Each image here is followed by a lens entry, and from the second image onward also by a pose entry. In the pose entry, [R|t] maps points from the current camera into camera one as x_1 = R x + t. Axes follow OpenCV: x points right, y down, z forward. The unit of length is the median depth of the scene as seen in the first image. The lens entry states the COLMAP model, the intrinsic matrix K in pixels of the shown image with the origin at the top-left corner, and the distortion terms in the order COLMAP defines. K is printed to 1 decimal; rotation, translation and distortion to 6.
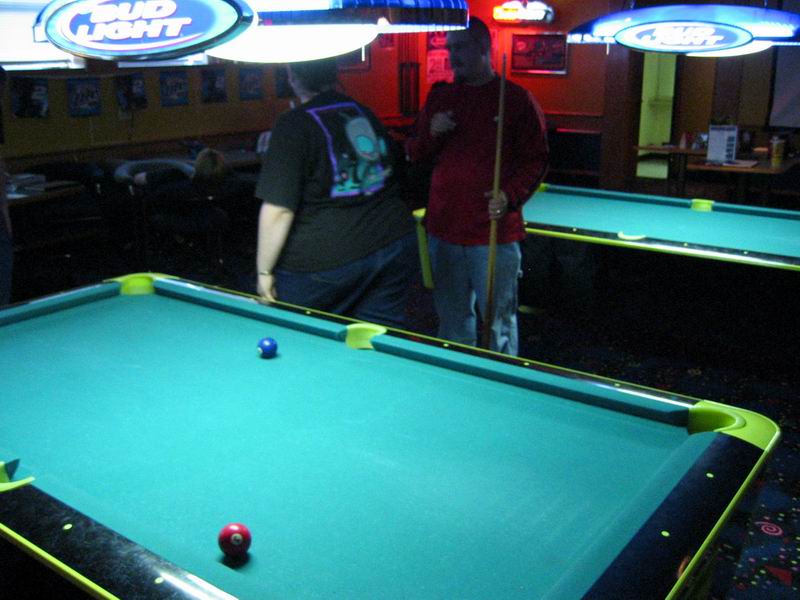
lens RADIAL K [[834.1, 0, 400.3], [0, 834.1, 300.2], [0, 0, 1]] dist [-0.082408, 0.000000]
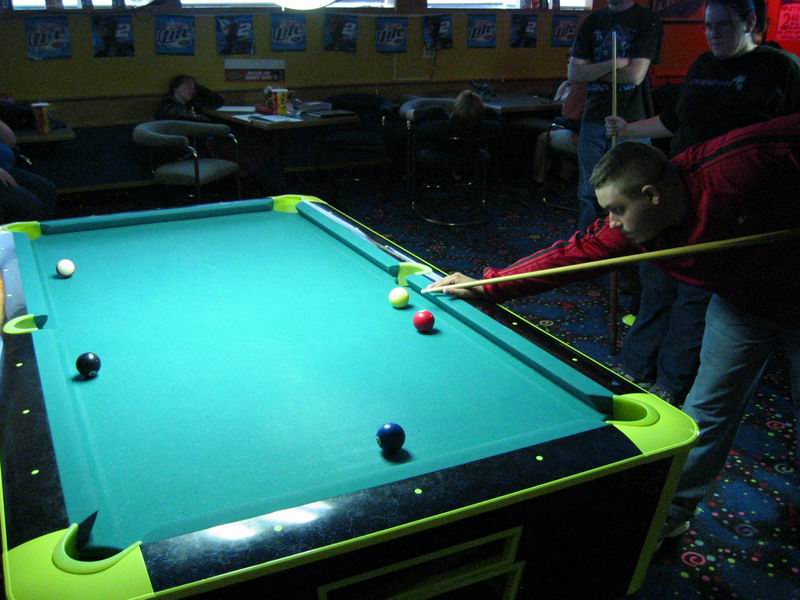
lens RADIAL K [[834.1, 0, 399.6], [0, 834.1, 299.8], [0, 0, 1]] dist [-0.082408, 0.000000]
pose [[0.890216, 0.169834, -0.422696, 0.151298], [-0.143616, 0.985217, 0.093387, -0.008183], [0.432308, -0.022429, 0.901447, 0.017356]]
